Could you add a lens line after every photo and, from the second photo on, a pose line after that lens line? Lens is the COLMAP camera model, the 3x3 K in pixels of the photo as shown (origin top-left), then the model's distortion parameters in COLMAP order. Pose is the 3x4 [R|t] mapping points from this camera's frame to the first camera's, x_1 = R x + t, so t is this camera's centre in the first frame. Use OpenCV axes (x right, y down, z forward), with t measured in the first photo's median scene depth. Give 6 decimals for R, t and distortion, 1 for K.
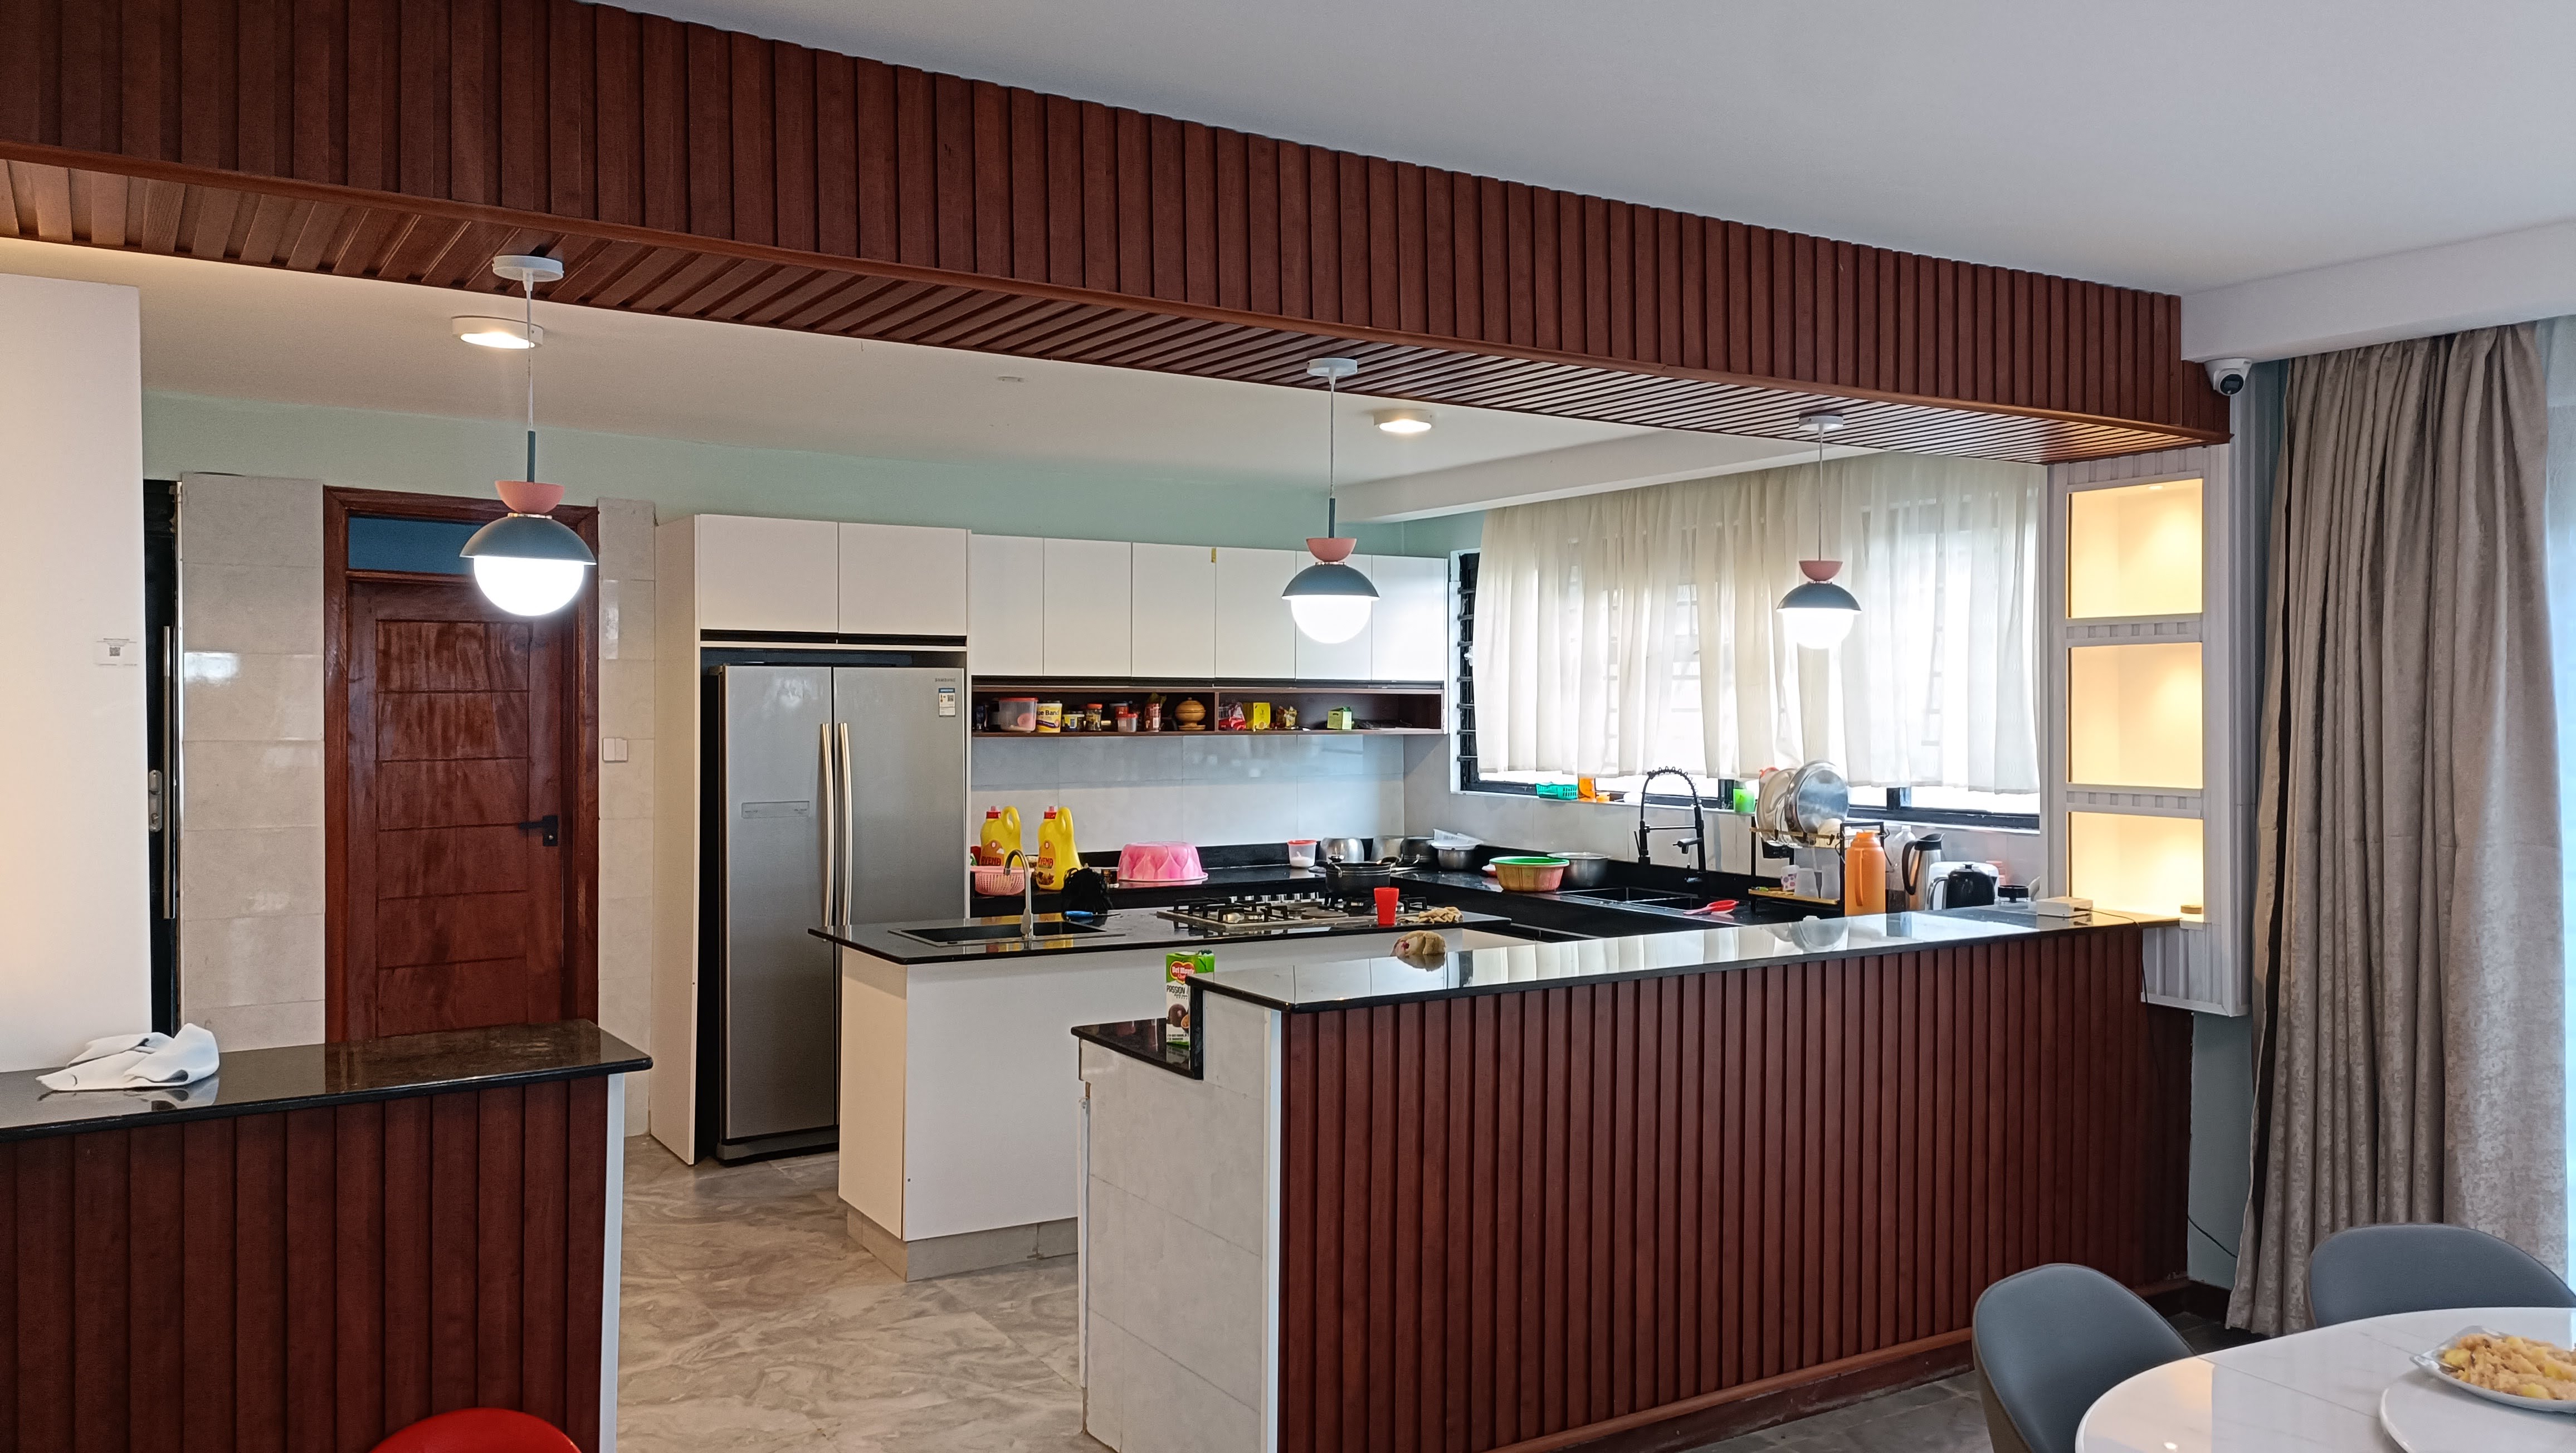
lens RADIAL K [[1880.1, 0, 1303.2], [0, 1880.1, 717.3], [0, 0, 1]] dist [0.071545, -0.073327]
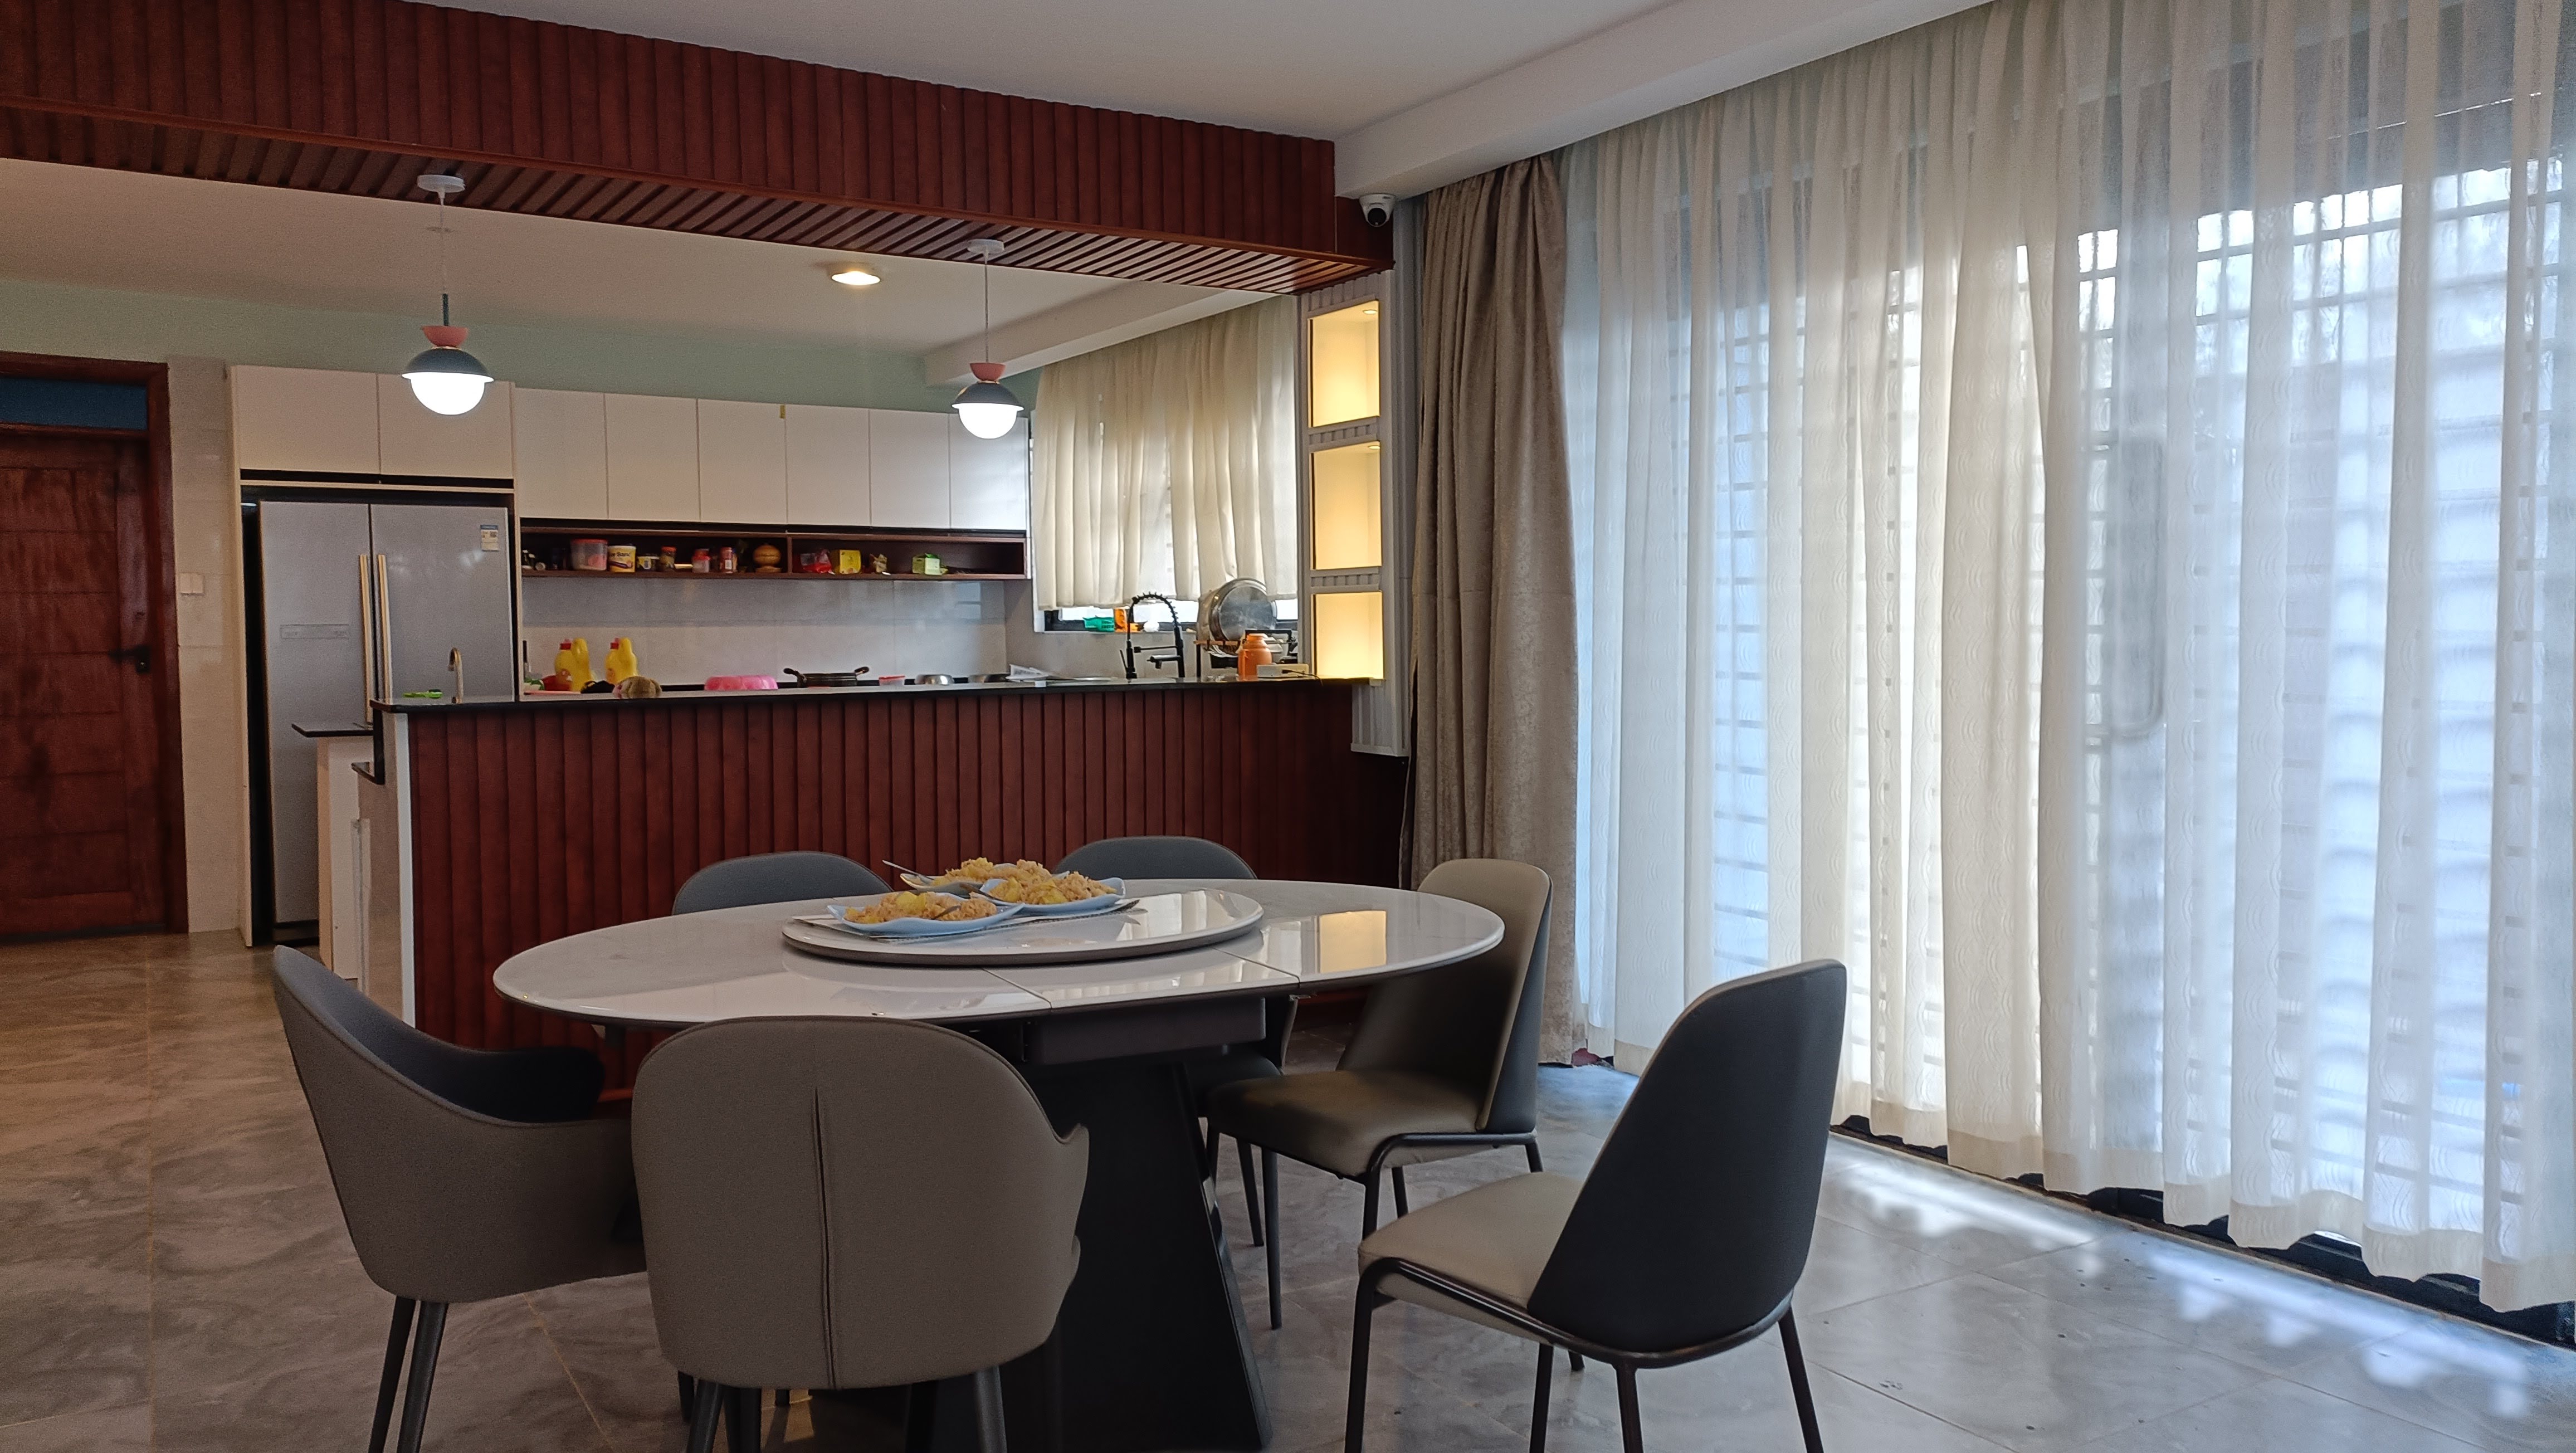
lens RADIAL K [[1880.1, 0, 1303.2], [0, 1880.1, 717.3], [0, 0, 1]] dist [0.071545, -0.073327]
pose [[0.999937, -0.010639, -0.003467, 0.288736], [0.010772, 0.999101, 0.041009, 0.055946], [0.003027, -0.041043, 0.999153, -0.114554]]
